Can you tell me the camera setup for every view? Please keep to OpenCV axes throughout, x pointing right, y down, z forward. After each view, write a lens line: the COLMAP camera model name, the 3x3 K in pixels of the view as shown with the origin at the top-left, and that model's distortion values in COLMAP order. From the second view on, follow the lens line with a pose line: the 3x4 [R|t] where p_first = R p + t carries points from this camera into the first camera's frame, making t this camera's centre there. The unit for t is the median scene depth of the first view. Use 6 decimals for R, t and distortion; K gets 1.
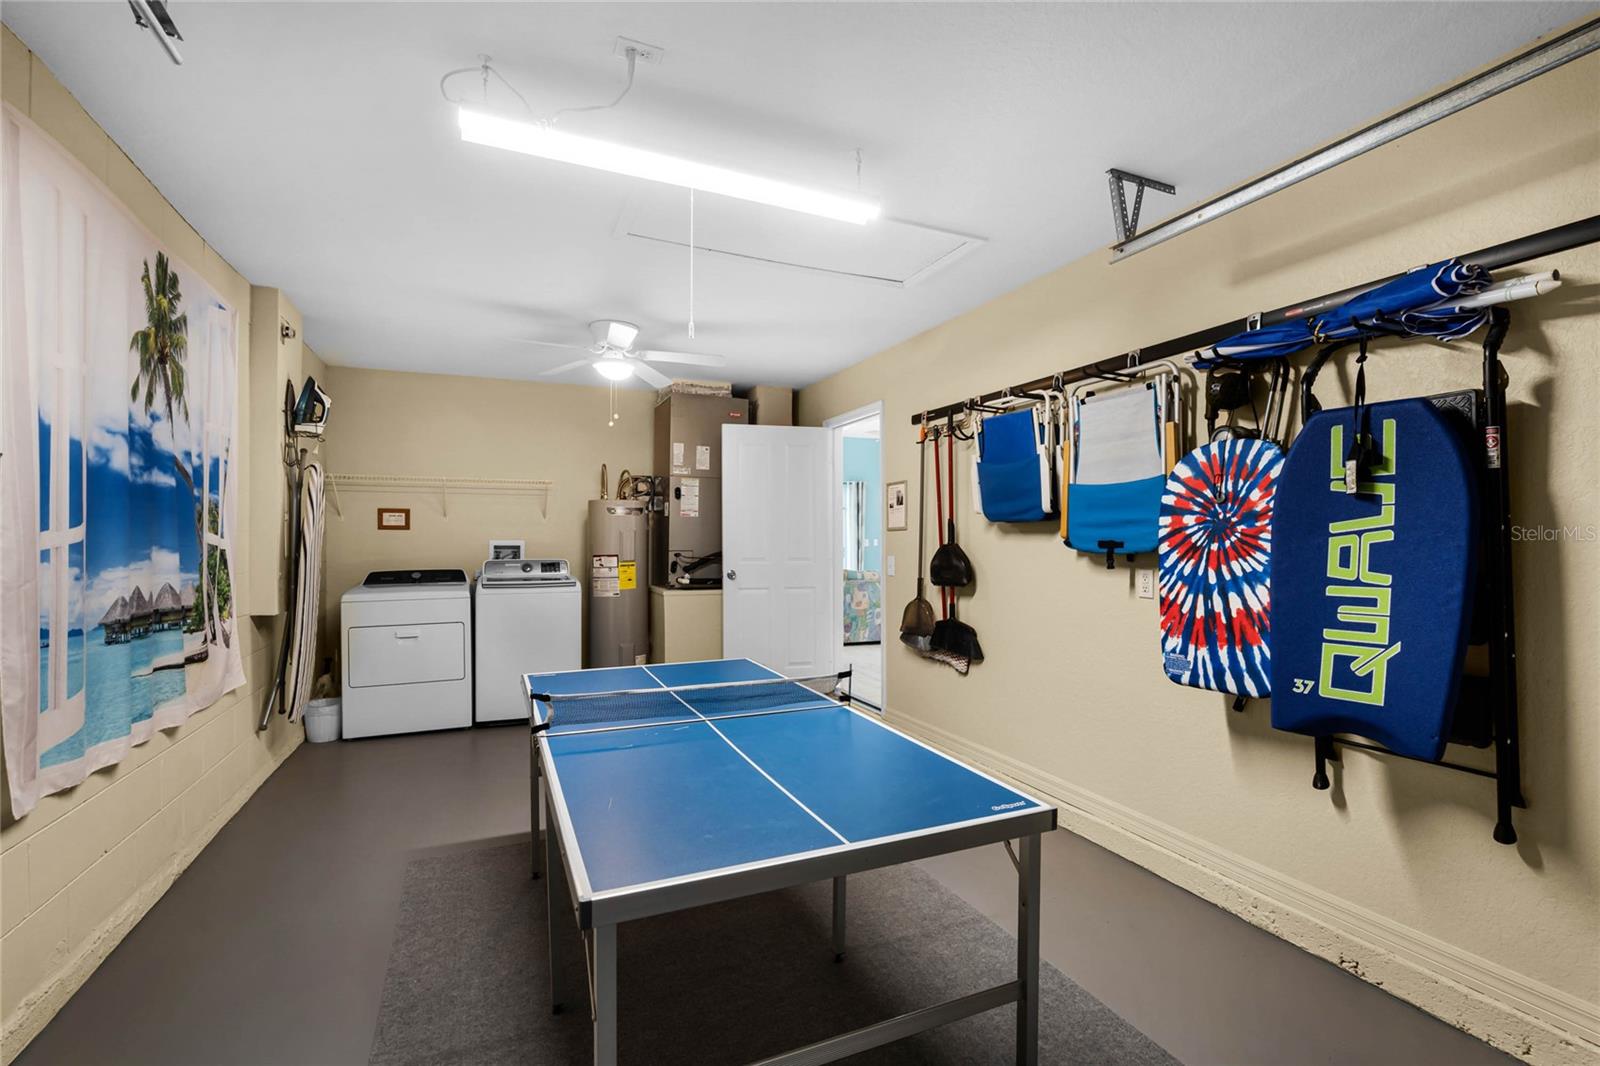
lens RADIAL K [[730.8, 0, 806.3], [0, 730.8, 532.8], [0, 0, 1]] dist [-0.005059, 0.001541]
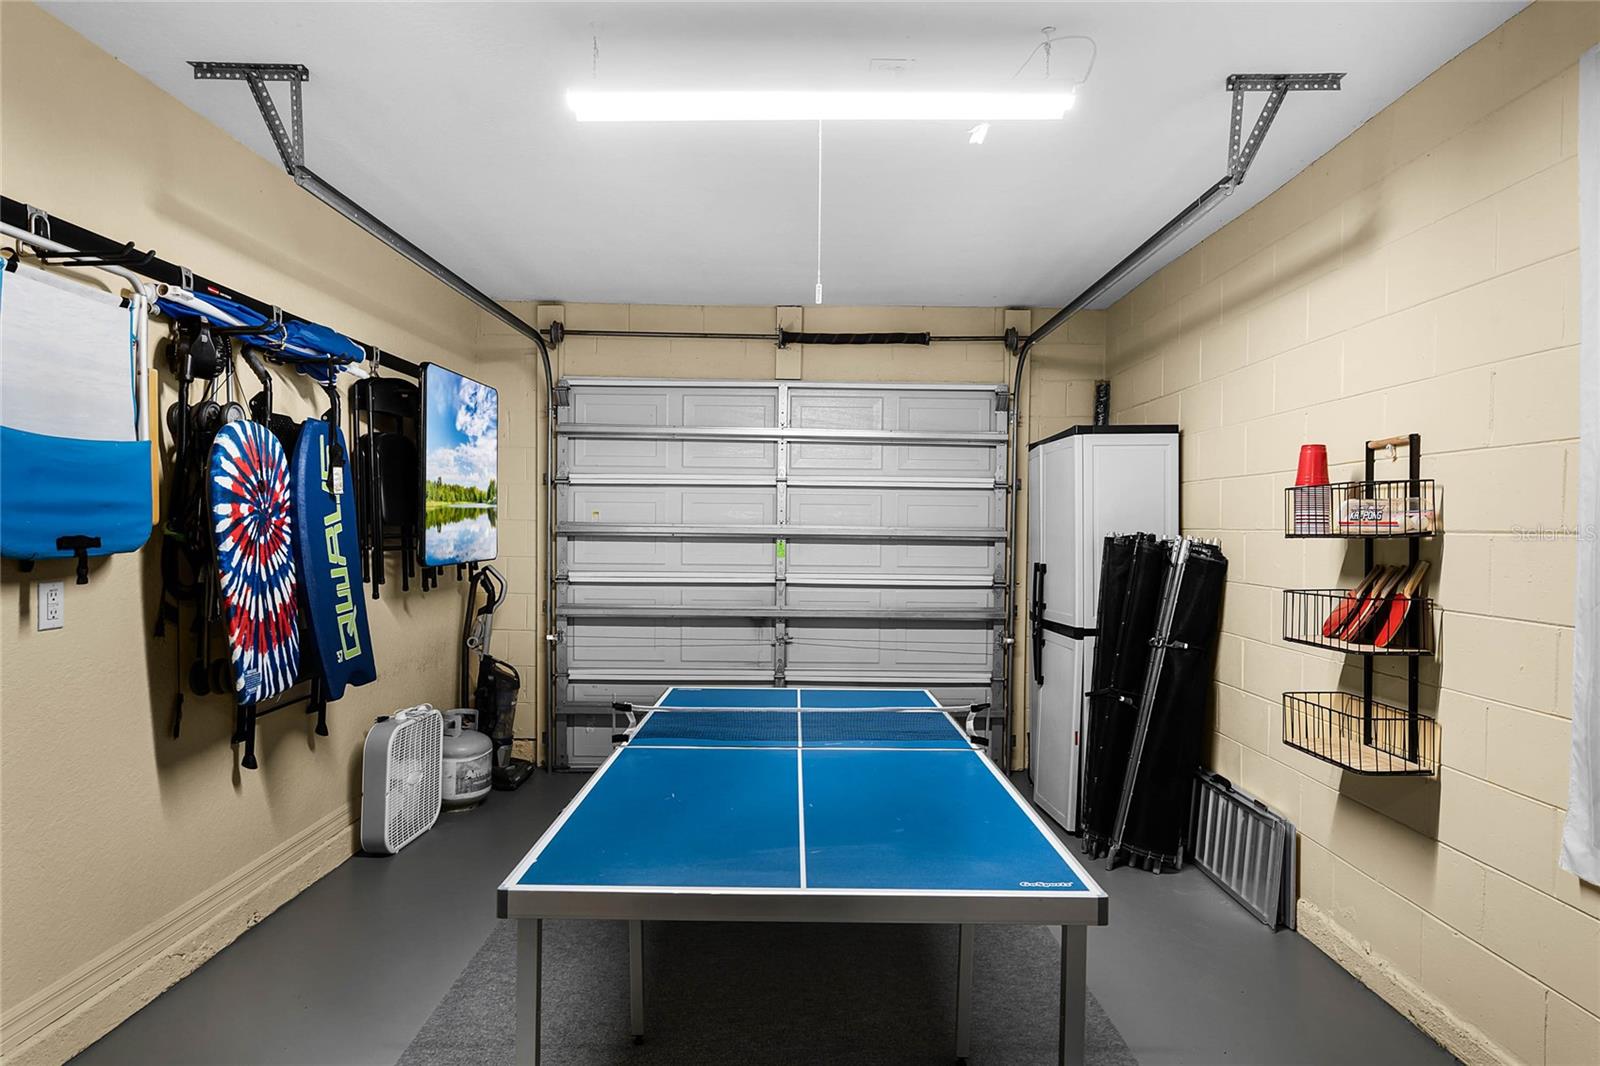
lens RADIAL K [[914.9, 0, 800.6], [0, 914.9, 533.6], [0, 0, 1]] dist [0.000246, 0.001056]
pose [[-0.916129, -0.013367, 0.400661, -0.501973], [-0.012859, 0.999909, 0.003957, -0.001944], [-0.400678, -0.001527, -0.916218, 1.763162]]
